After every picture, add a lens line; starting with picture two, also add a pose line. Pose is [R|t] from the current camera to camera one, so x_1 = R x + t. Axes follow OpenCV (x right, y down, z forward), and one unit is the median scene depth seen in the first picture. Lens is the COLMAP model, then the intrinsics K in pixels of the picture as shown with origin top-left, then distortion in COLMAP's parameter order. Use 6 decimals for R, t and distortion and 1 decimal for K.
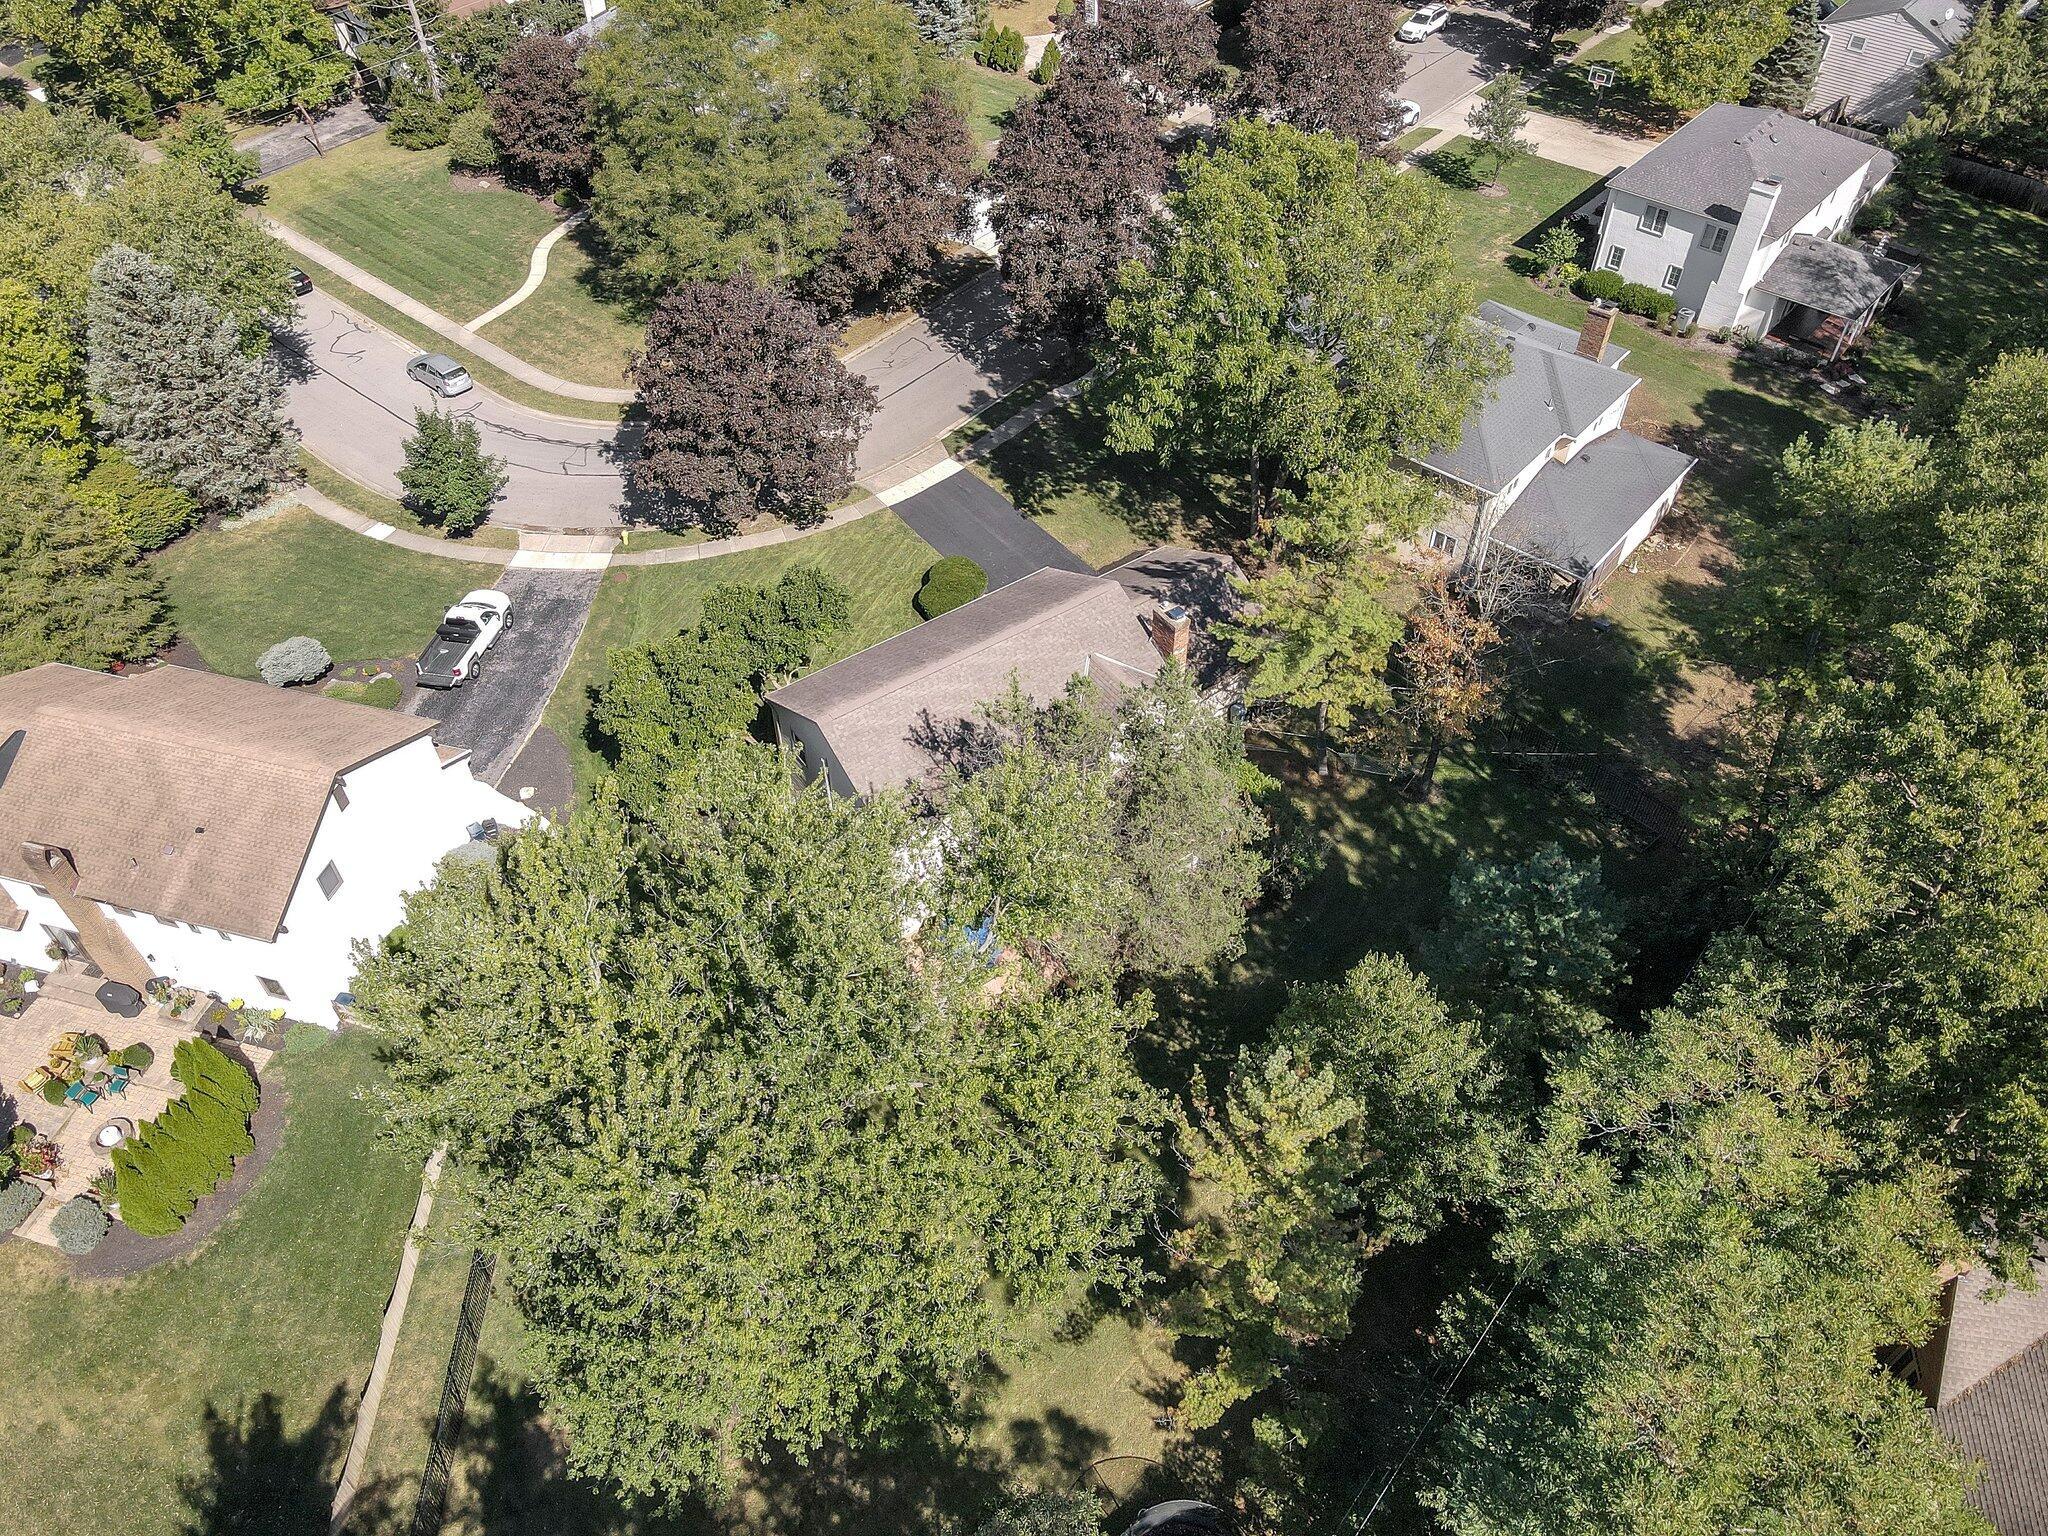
lens RADIAL K [[1531.1, 0, 1004.3], [0, 1531.1, 773.4], [0, 0, 1]] dist [0.018018, 0.006445]
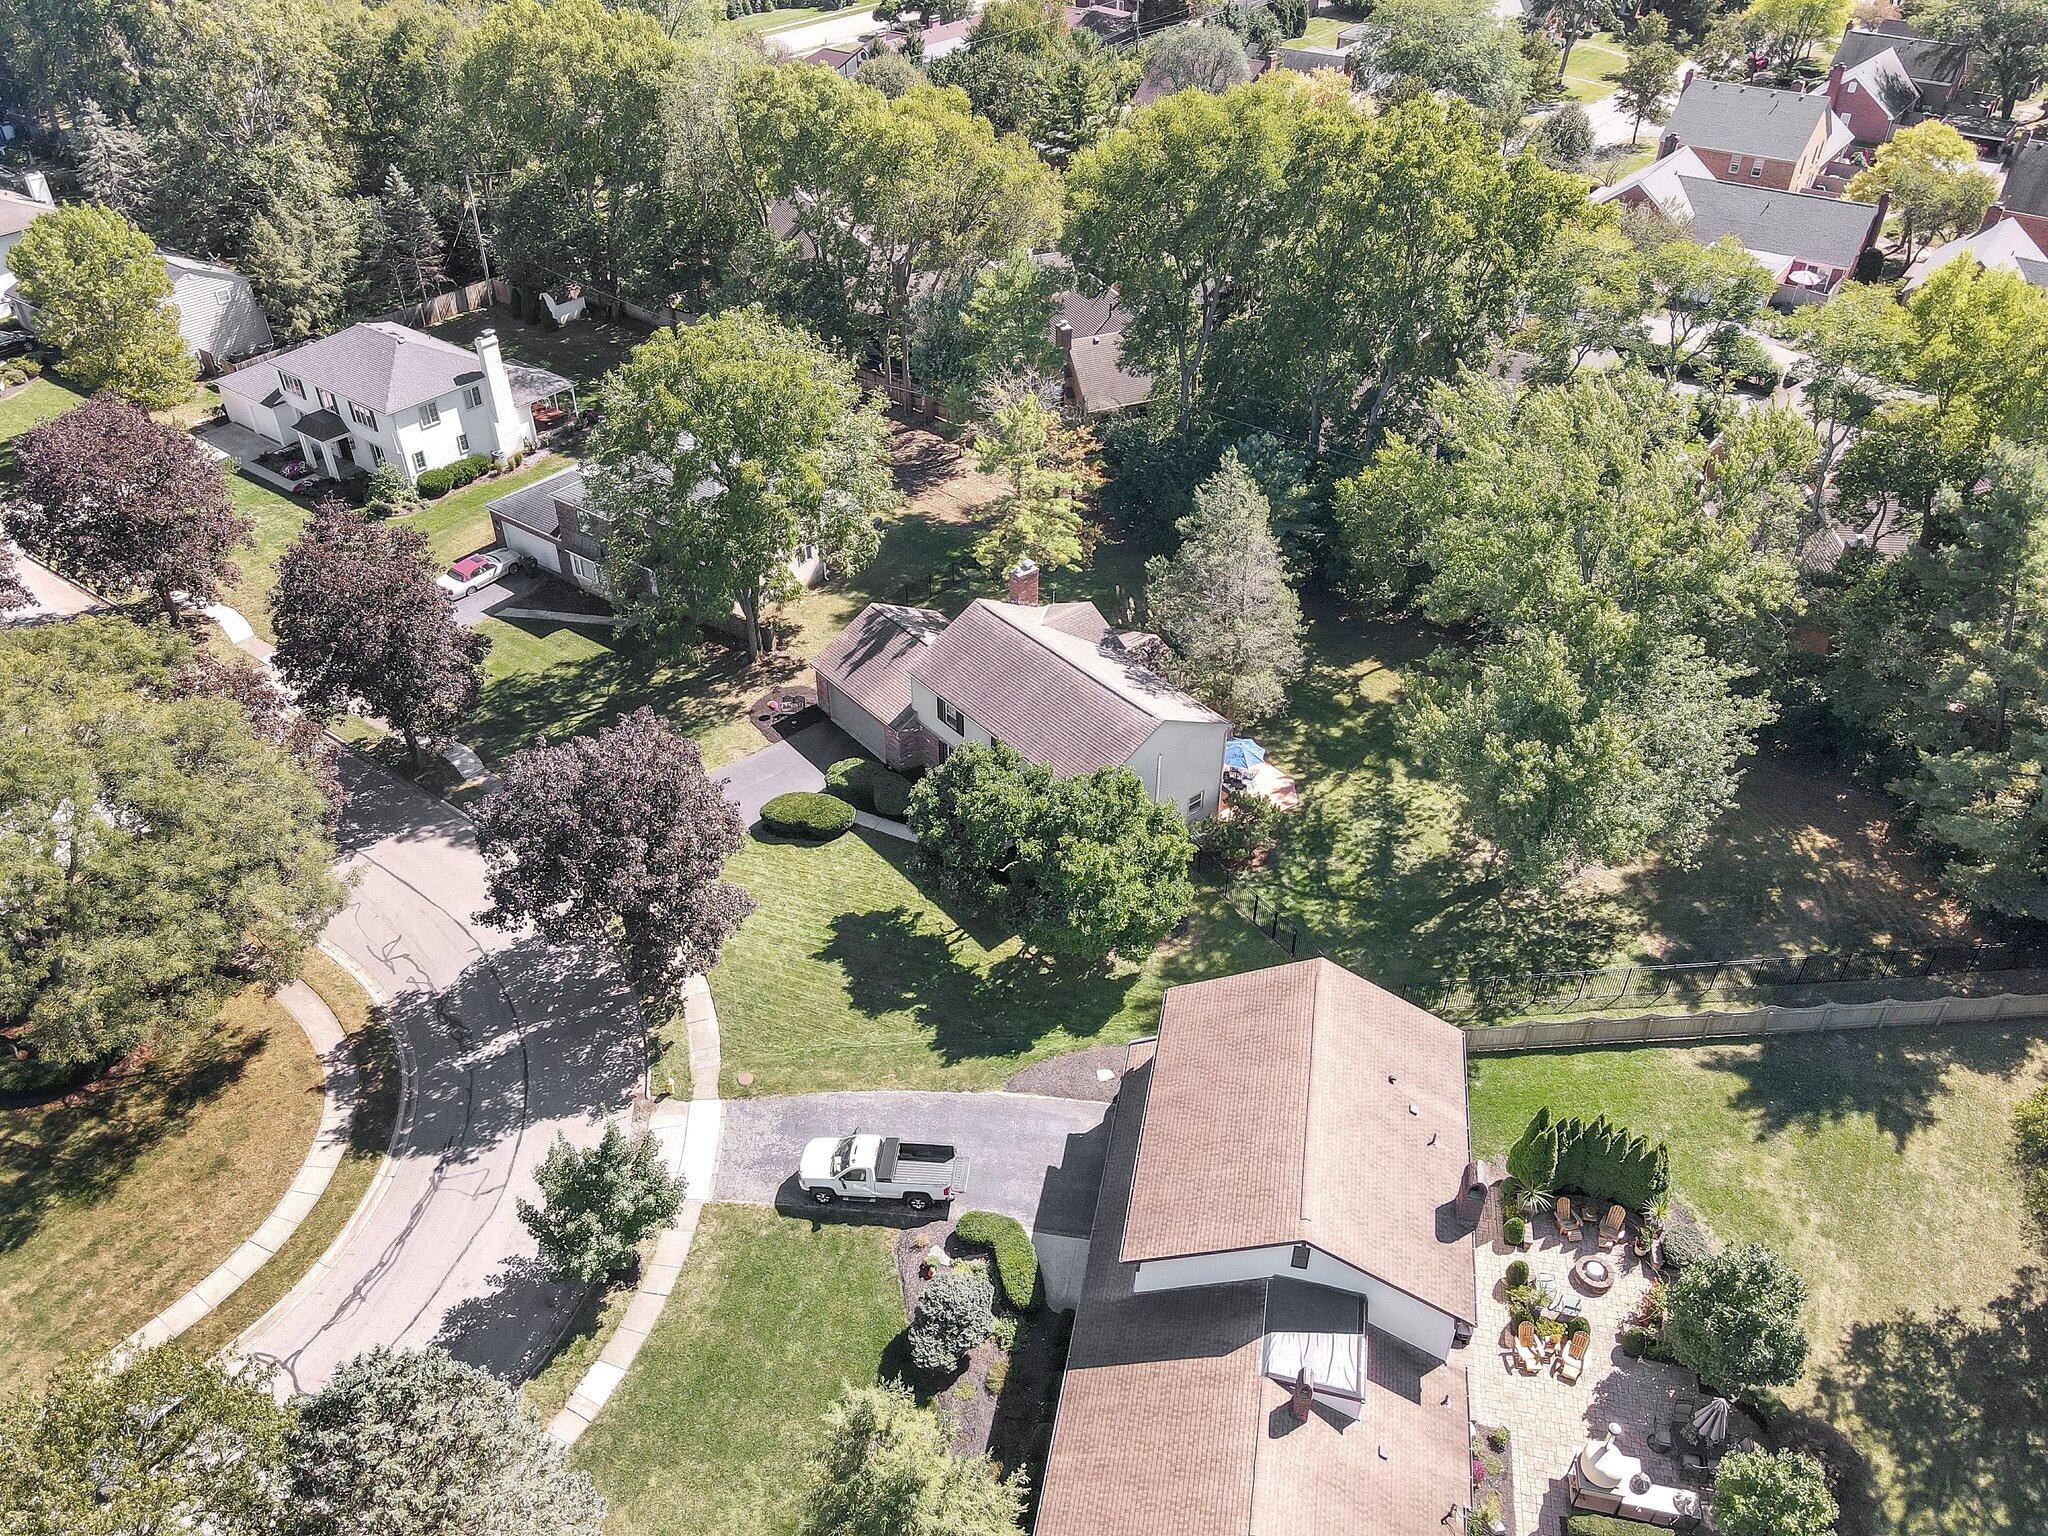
lens RADIAL K [[1531.1, 0, 1004.3], [0, 1531.1, 773.4], [0, 0, 1]] dist [0.018018, 0.006445]
pose [[-0.070625, -0.590317, 0.804076, -0.806098], [0.732246, 0.516705, 0.443657, -0.467713], [-0.677369, 0.620115, 0.395765, 0.449622]]
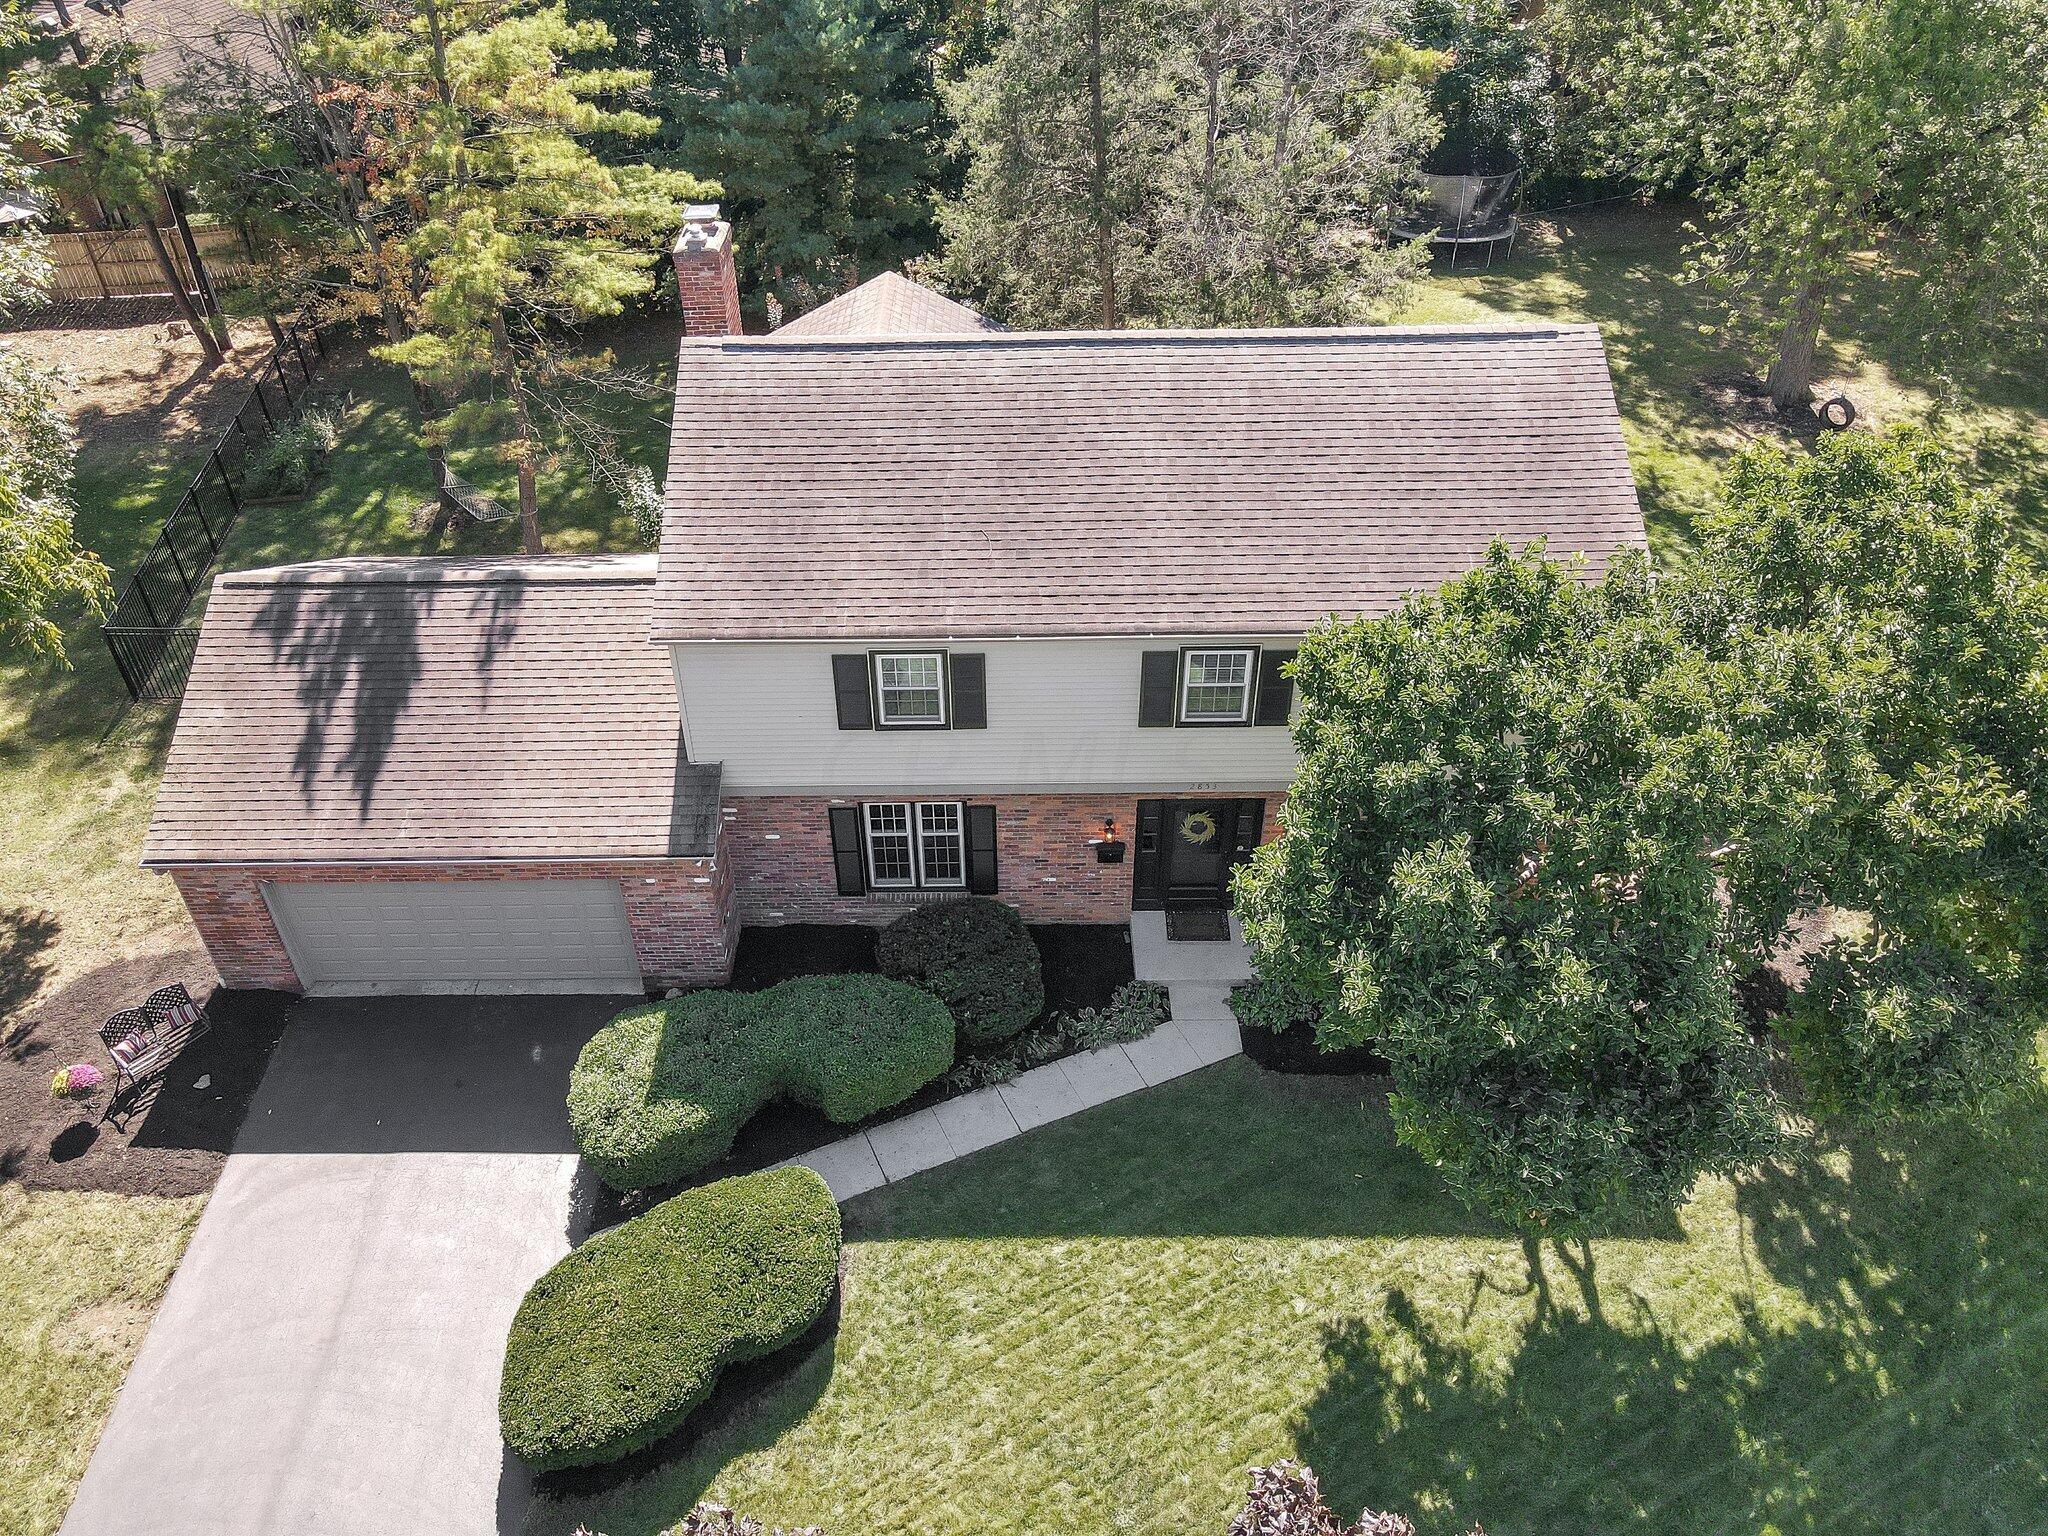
lens RADIAL K [[1513.8, 0, 1015.8], [0, 1513.8, 766.0], [0, 0, 1]] dist [0.009352, 0.002033]
pose [[-0.824560, -0.328306, 0.460778, -0.154463], [0.429539, 0.166808, 0.887509, -0.317059], [-0.368236, 0.929726, 0.003477, 0.835988]]
